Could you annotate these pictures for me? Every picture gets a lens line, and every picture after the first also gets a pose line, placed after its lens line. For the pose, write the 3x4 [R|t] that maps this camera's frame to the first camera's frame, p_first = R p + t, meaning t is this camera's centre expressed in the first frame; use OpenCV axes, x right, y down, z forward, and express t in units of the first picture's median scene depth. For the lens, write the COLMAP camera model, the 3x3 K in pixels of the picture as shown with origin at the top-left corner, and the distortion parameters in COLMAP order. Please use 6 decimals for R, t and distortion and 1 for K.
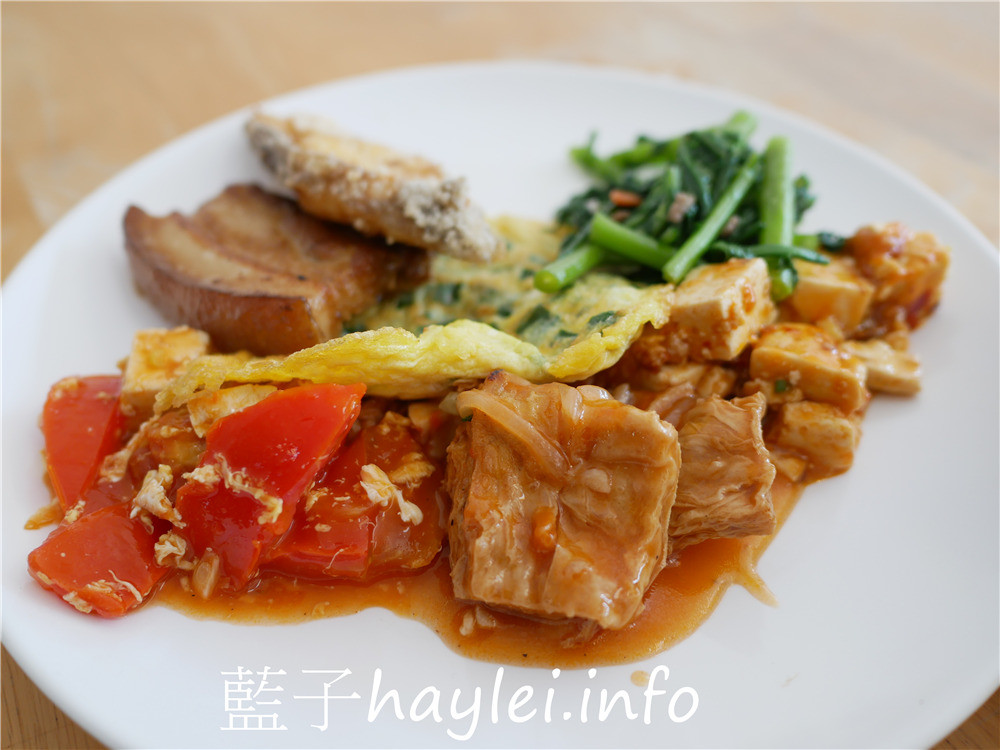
lens RADIAL K [[868.1, 0, 500.4], [0, 868.1, 374.9], [0, 0, 1]] dist [-0.025665, 0.004965]
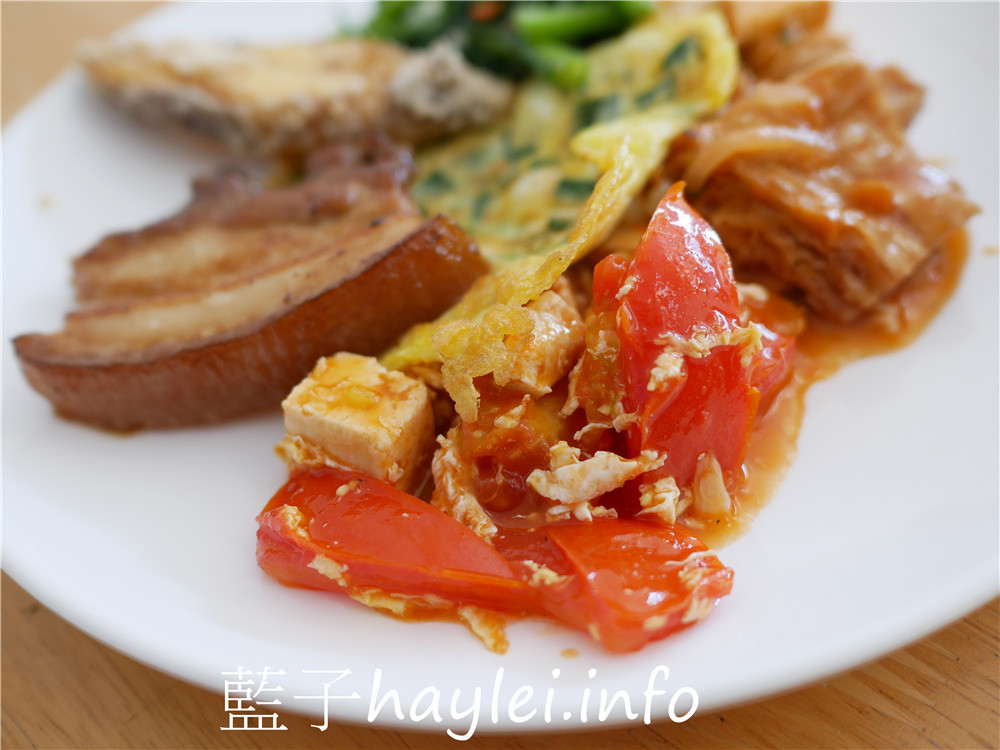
lens RADIAL K [[868.1, 0, 500.3], [0, 868.1, 375.3], [0, 0, 1]] dist [-0.025665, 0.004965]
pose [[0.577797, -0.613747, 0.538020, -0.801057], [0.624625, 0.756818, 0.192537, -0.111572], [-0.525353, 0.224814, 0.820648, 0.442920]]
